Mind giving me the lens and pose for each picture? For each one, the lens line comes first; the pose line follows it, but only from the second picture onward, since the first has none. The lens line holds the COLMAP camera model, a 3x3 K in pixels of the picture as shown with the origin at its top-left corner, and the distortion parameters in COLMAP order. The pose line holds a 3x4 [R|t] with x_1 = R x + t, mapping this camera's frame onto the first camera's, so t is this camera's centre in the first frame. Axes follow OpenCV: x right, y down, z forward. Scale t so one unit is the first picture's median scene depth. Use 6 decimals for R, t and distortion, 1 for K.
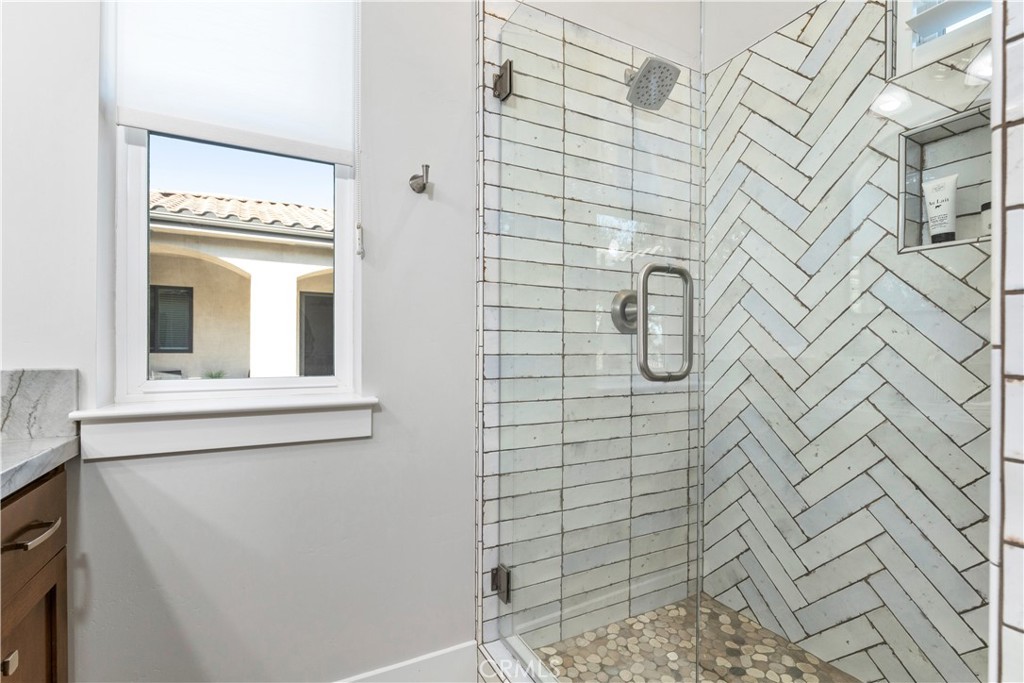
lens RADIAL K [[474.4, 0, 505.3], [0, 474.4, 344.8], [0, 0, 1]] dist [-0.000506, -0.000487]
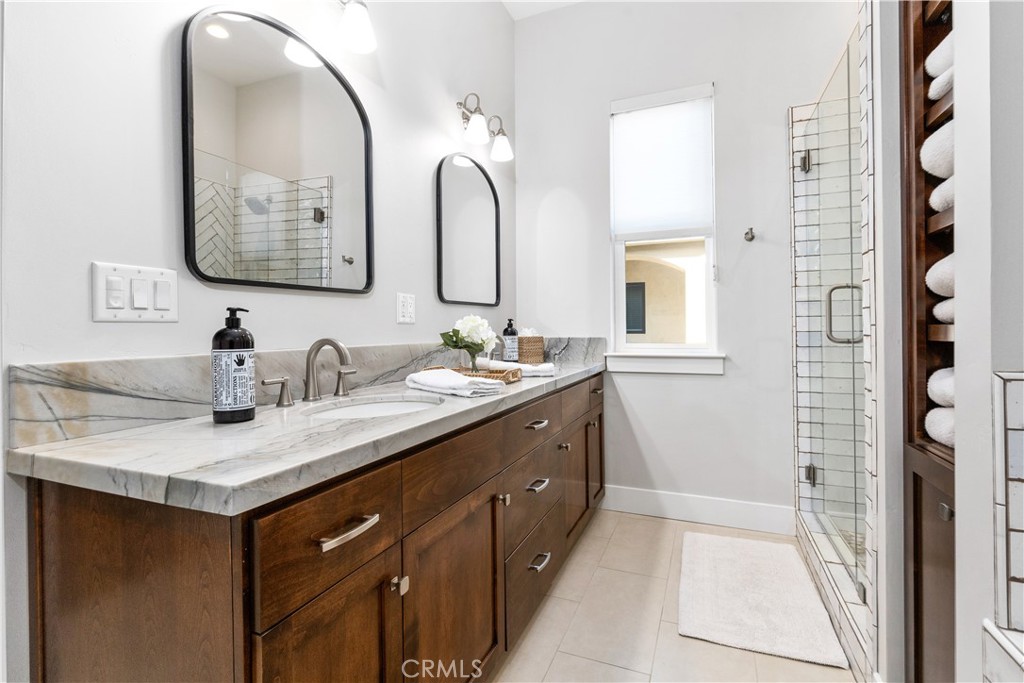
lens RADIAL K [[474.4, 0, 512.0], [0, 474.4, 330.3], [0, 0, 1]] dist [-0.000506, -0.000487]
pose [[0.635120, -0.008349, -0.772369, 0.588888], [0.015104, 0.999885, 0.001612, -0.000754], [0.772266, -0.012689, 0.635172, -0.783116]]
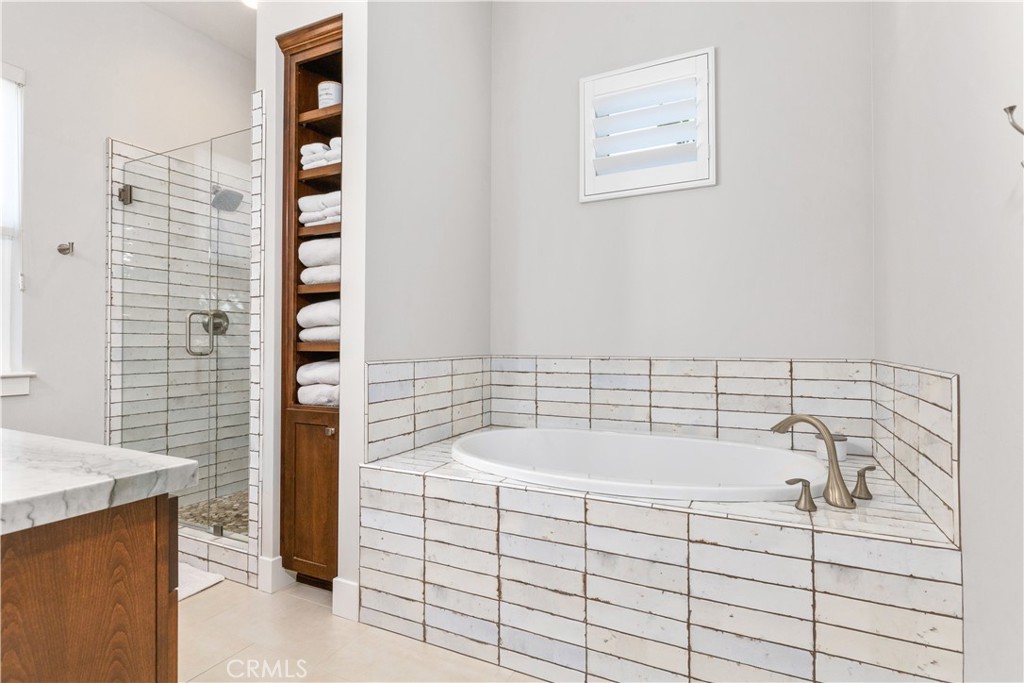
lens RADIAL K [[516.9, 0, 514.2], [0, 516.9, 336.6], [0, 0, 1]] dist [-0.003957, 0.000069]
pose [[0.813340, 0.003475, 0.581779, 0.057346], [-0.000039, 0.999982, -0.005918, -0.006789], [-0.581789, 0.004791, 0.813326, -1.407953]]
